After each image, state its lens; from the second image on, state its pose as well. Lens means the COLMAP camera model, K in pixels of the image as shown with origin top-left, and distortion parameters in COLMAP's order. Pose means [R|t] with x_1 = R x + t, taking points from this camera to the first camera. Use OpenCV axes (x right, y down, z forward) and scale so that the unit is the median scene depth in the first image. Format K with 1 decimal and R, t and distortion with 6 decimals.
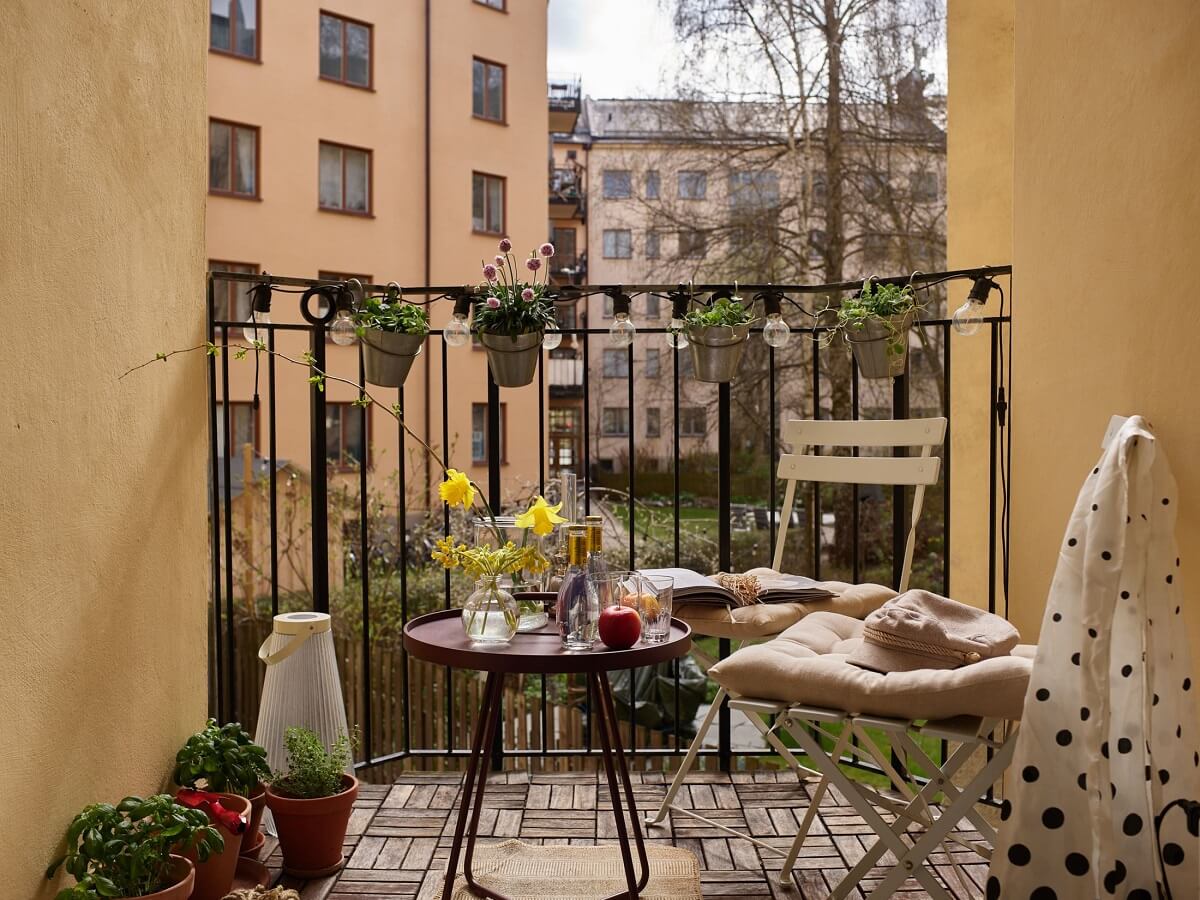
lens RADIAL K [[1034.3, 0, 597.8], [0, 1034.3, 431.3], [0, 0, 1]] dist [-0.082195, 0.073670]
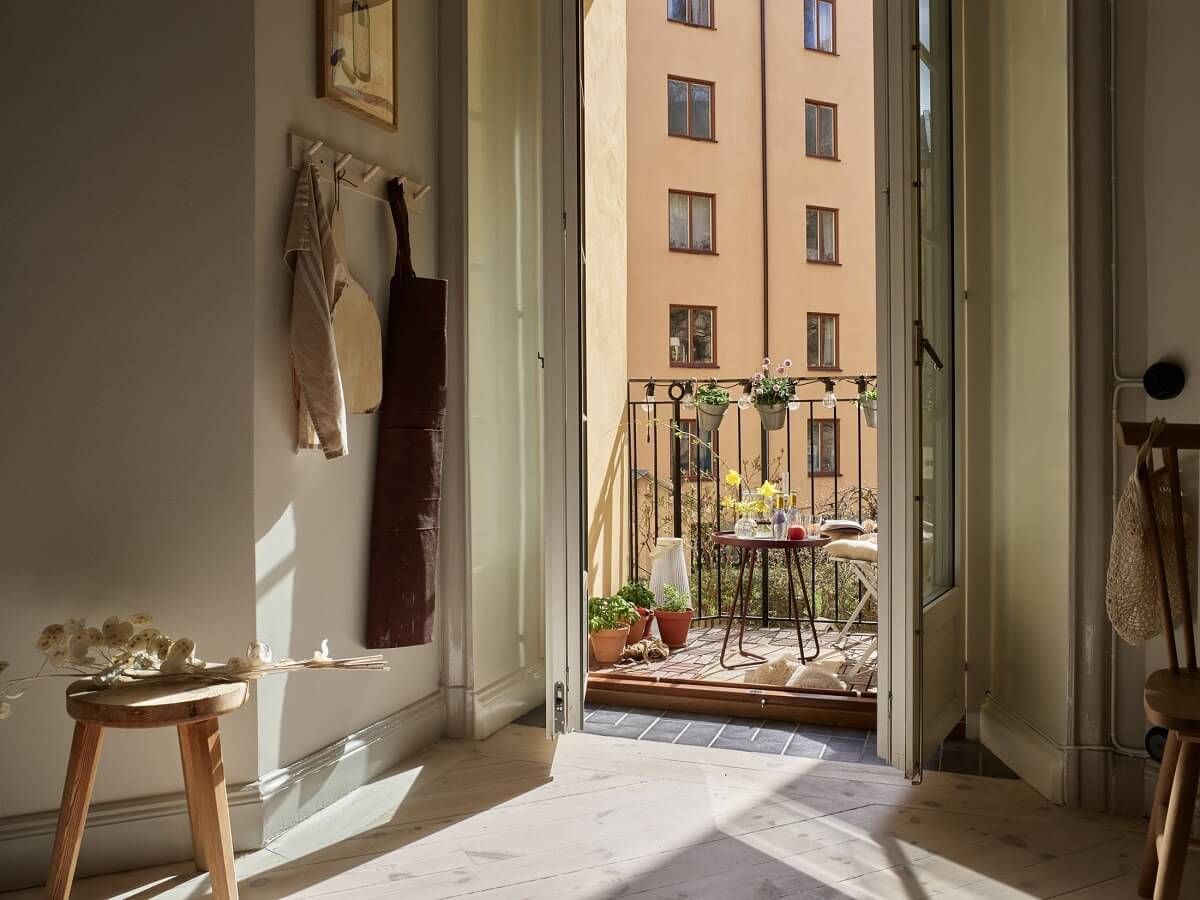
lens RADIAL K [[1034.3, 0, 597.8], [0, 1034.3, 431.3], [0, 0, 1]] dist [-0.082195, 0.073670]
pose [[0.944844, -0.003248, -0.327503, 0.242751], [-0.000460, 0.999937, -0.011245, -0.018048], [0.327519, 0.010776, 0.944783, -0.950566]]
